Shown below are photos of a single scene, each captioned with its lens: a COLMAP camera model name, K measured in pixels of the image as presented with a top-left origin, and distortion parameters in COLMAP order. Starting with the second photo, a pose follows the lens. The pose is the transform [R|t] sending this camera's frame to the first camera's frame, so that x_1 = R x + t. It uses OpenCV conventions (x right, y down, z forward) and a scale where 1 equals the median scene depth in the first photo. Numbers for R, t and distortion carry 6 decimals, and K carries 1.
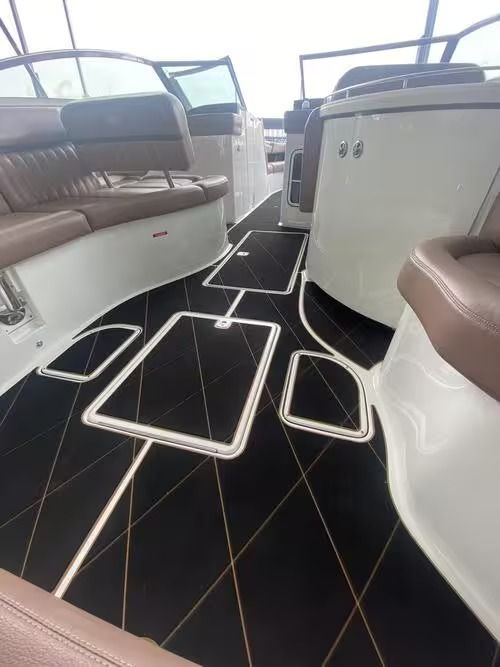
lens RADIAL K [[269.4, 0, 246.8], [0, 269.4, 331.1], [0, 0, 1]] dist [-0.000182, -0.000355]
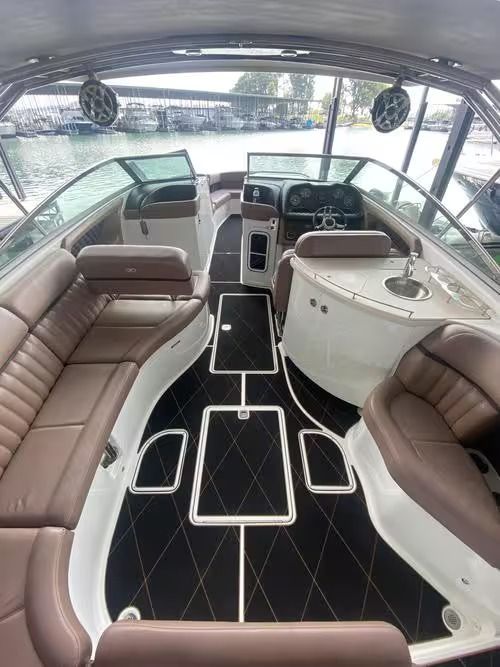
lens RADIAL K [[269.4, 0, 246.8], [0, 269.4, 331.1], [0, 0, 1]] dist [-0.000182, -0.000355]
pose [[0.963194, -0.152176, 0.221585, -0.328039], [0.133400, 0.986259, 0.097457, -0.609944], [-0.233371, -0.064311, 0.970259, -0.365910]]
